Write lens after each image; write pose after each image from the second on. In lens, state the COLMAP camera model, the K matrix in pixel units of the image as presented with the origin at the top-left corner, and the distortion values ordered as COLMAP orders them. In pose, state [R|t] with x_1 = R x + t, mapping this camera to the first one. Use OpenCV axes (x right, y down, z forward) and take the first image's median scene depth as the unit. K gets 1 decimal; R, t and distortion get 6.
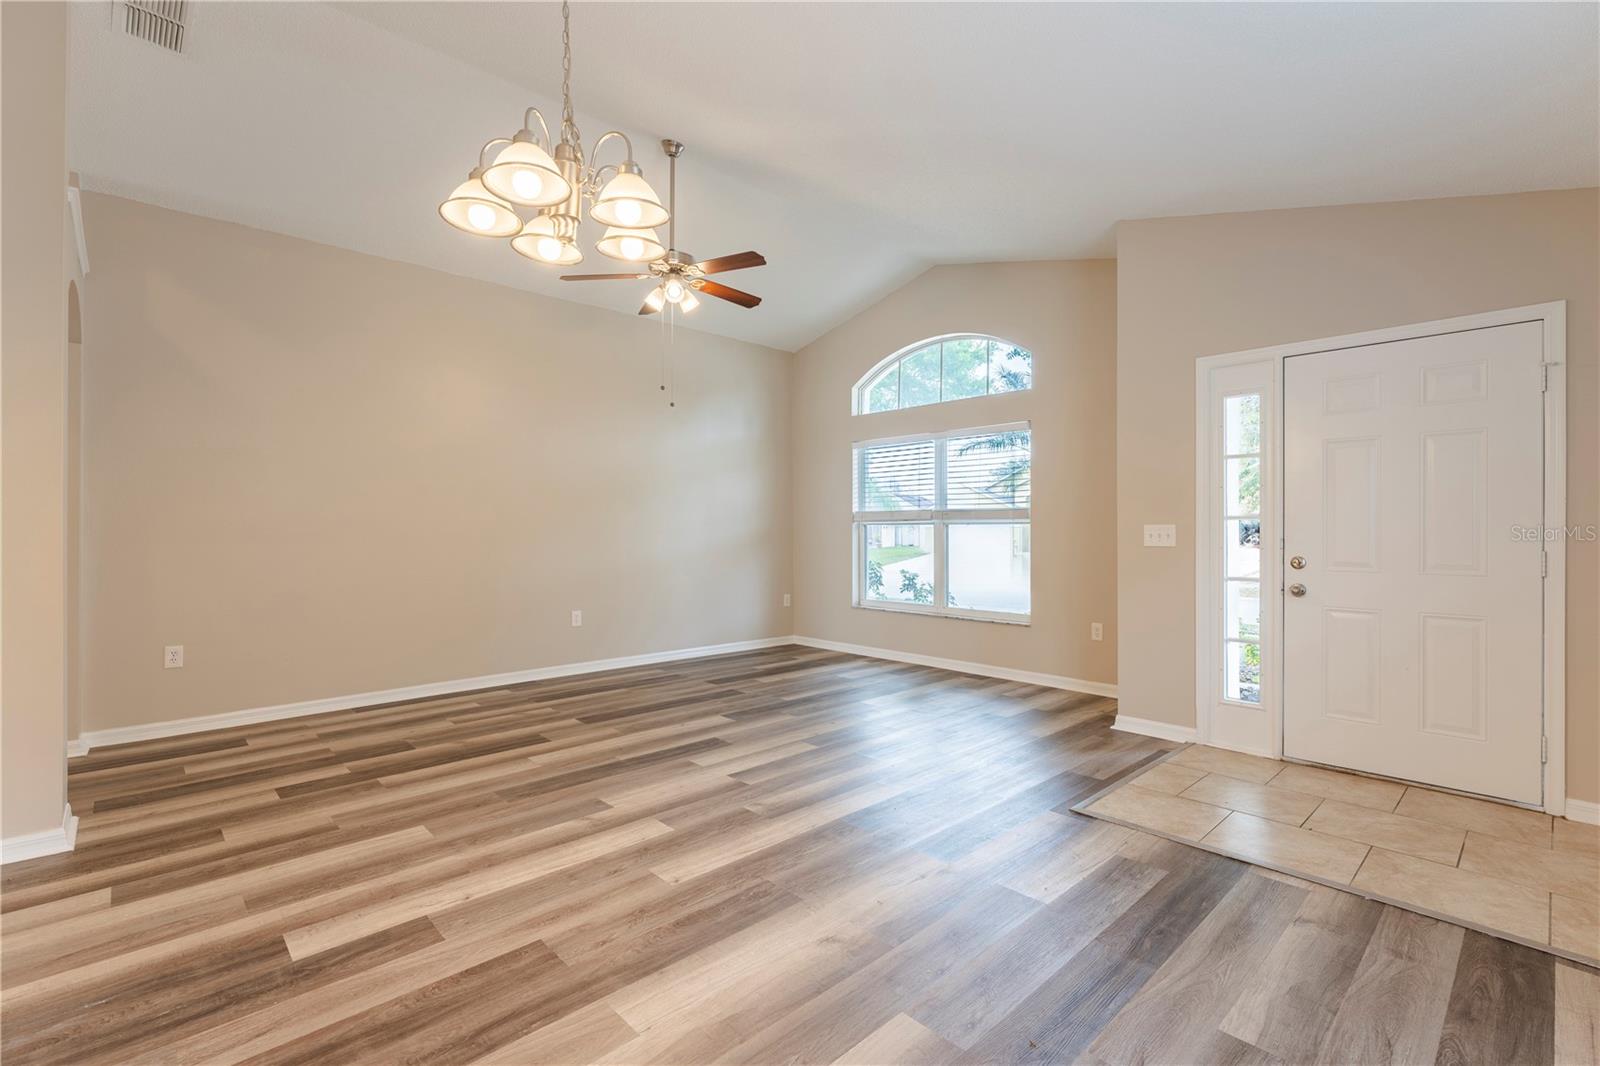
lens RADIAL K [[721.0, 0, 806.0], [0, 721.0, 531.8], [0, 0, 1]] dist [0.006593, -0.001194]
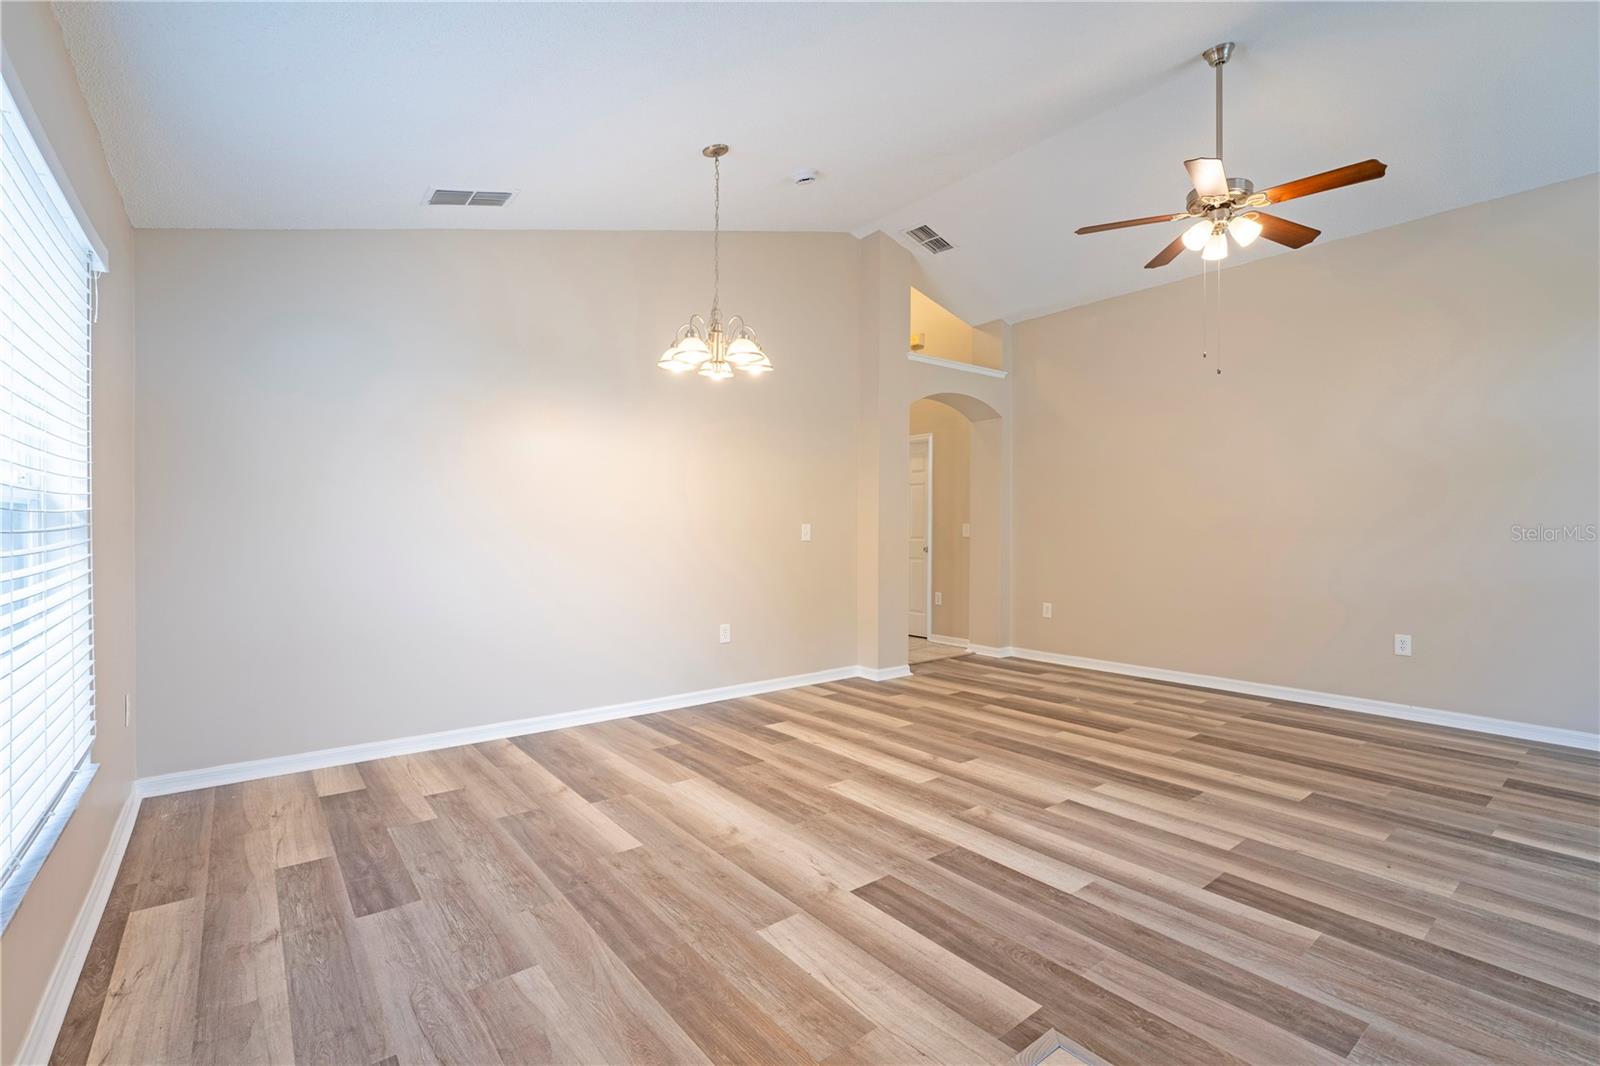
lens RADIAL K [[721.0, 0, 805.2], [0, 721.0, 535.8], [0, 0, 1]] dist [0.006593, -0.001194]
pose [[-0.099011, 0.012402, -0.995009, 0.958726], [0.003319, 0.999921, 0.012133, -0.008460], [0.995081, -0.002101, -0.099045, 0.883537]]
